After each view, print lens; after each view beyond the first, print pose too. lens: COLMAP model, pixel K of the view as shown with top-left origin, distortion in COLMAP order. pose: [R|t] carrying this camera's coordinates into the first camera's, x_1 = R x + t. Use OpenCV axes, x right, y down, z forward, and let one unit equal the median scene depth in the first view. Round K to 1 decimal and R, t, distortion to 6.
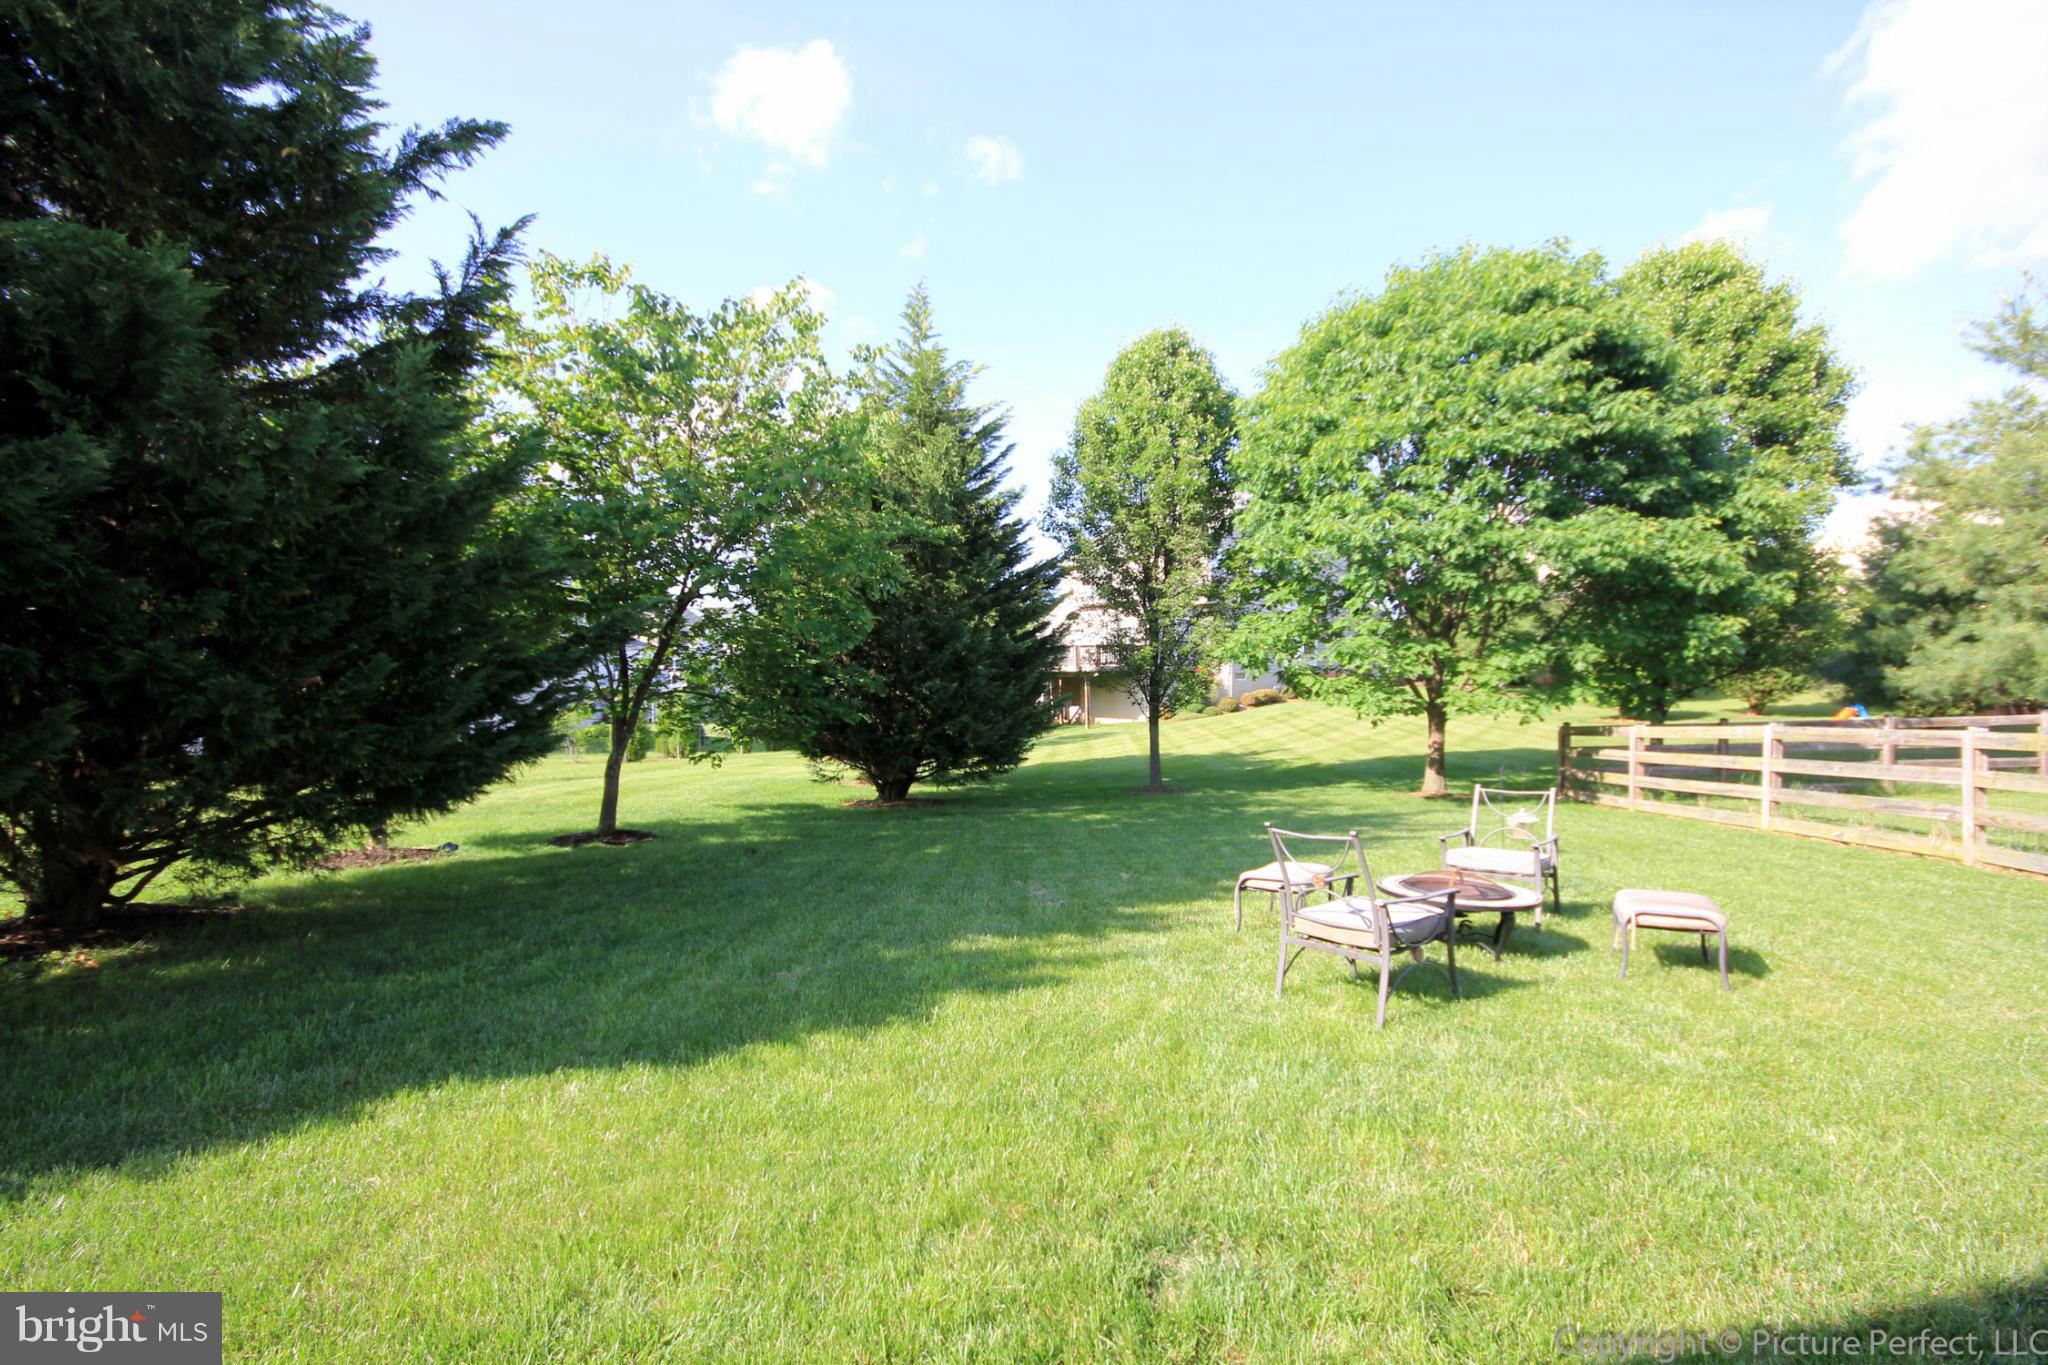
lens RADIAL K [[950.8, 0, 1021.2], [0, 950.8, 705.9], [0, 0, 1]] dist [-0.001336, -0.000420]
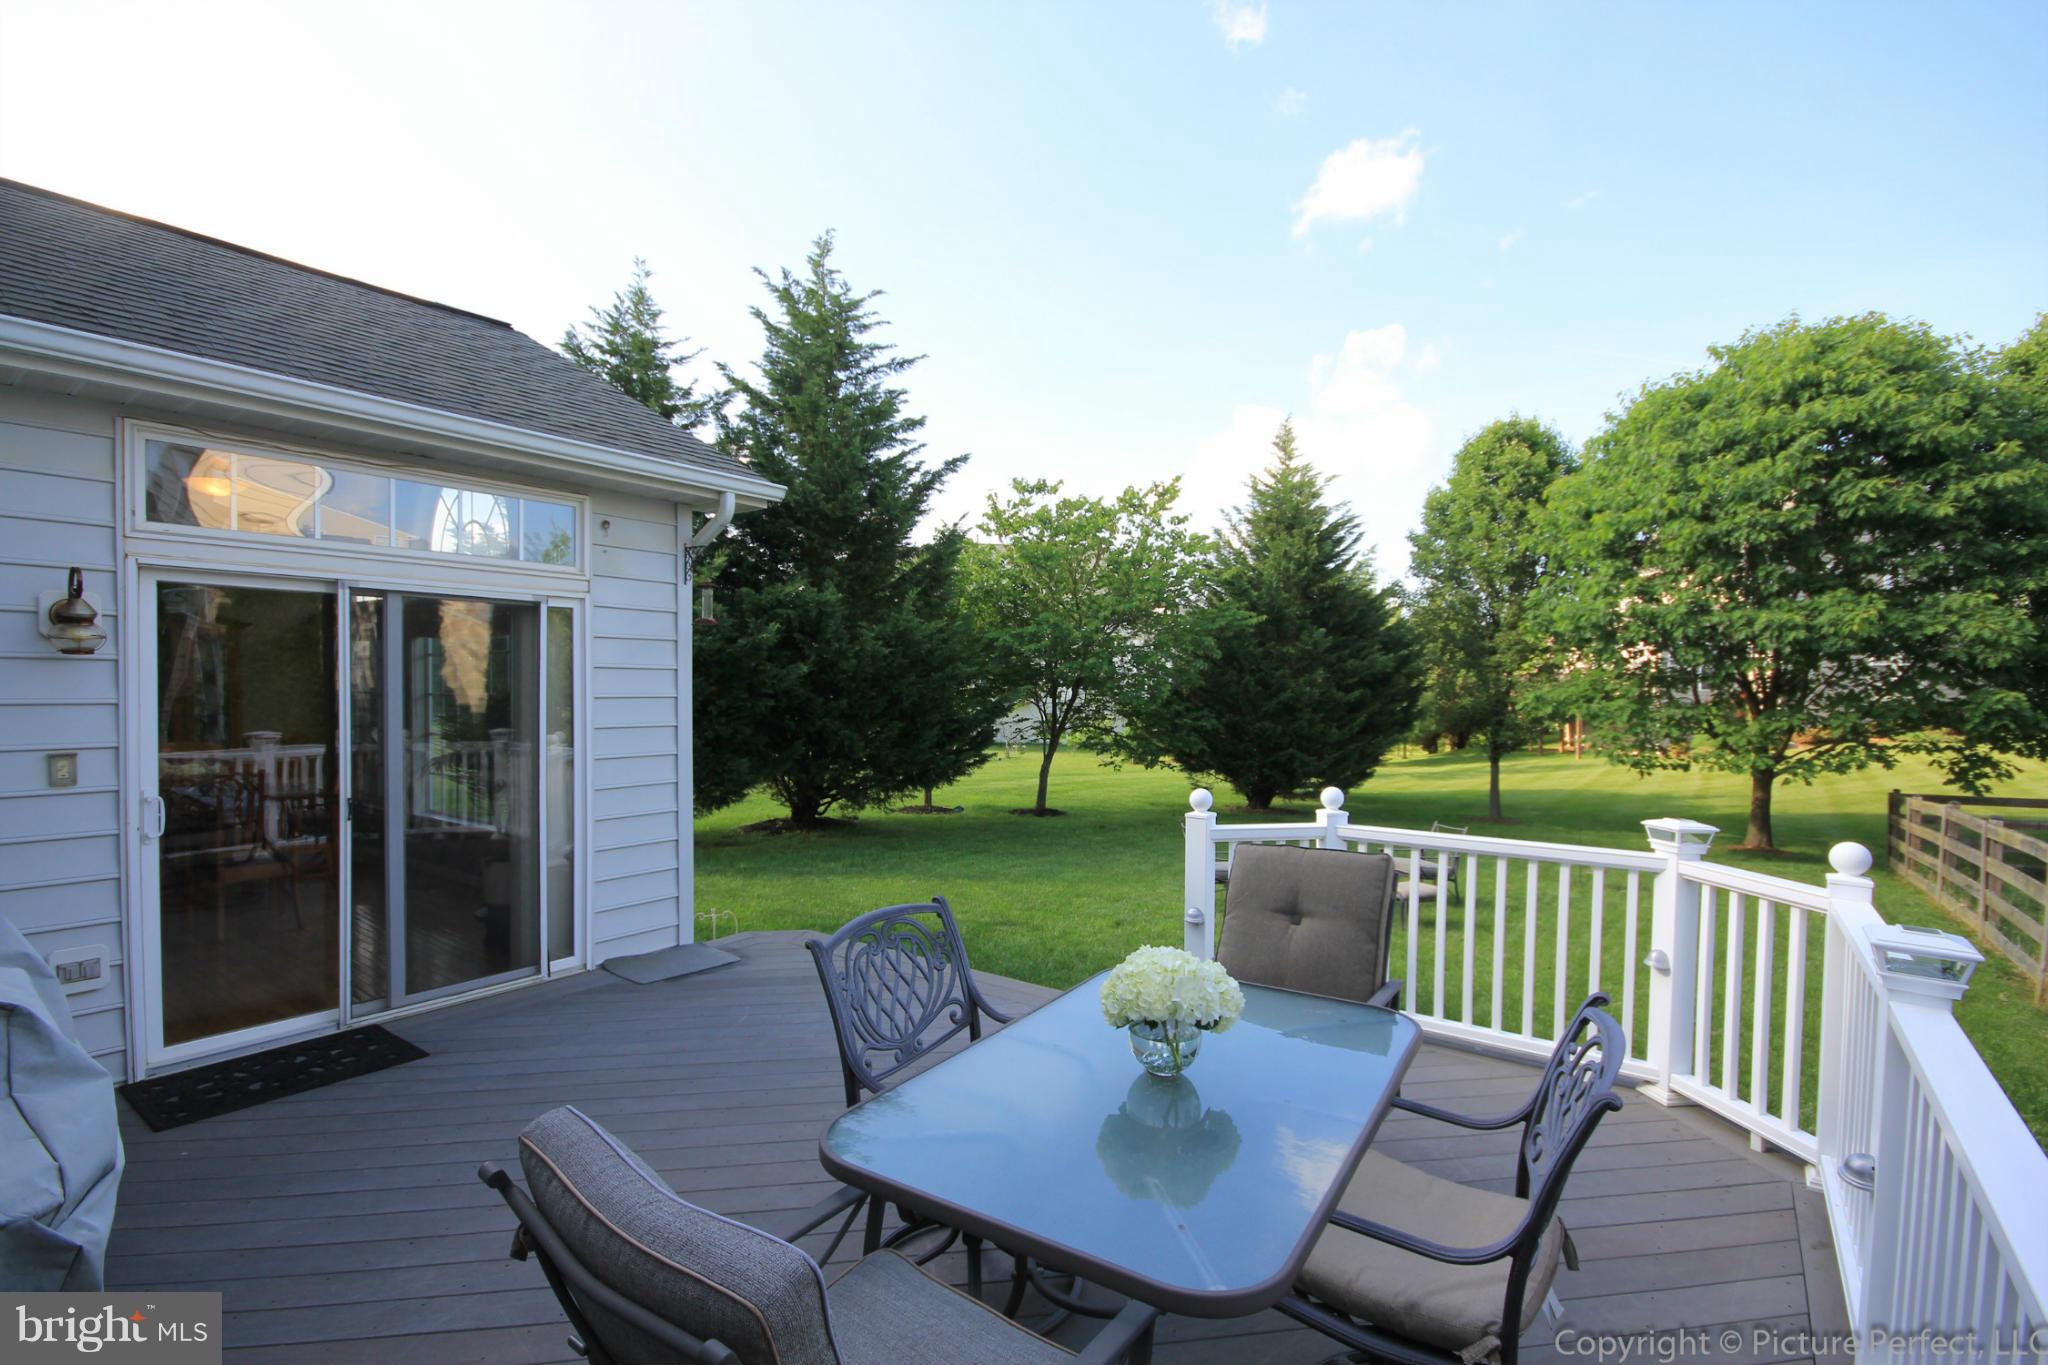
lens RADIAL K [[1036.3, 0, 1024.0], [0, 1036.3, 682.5], [0, 0, 1]] dist [-0.001709, 0.000007]
pose [[0.818730, 0.019041, -0.573863, 0.552262], [-0.030187, 0.999495, -0.009905, -0.067879], [0.573384, 0.025433, 0.818892, -0.488106]]
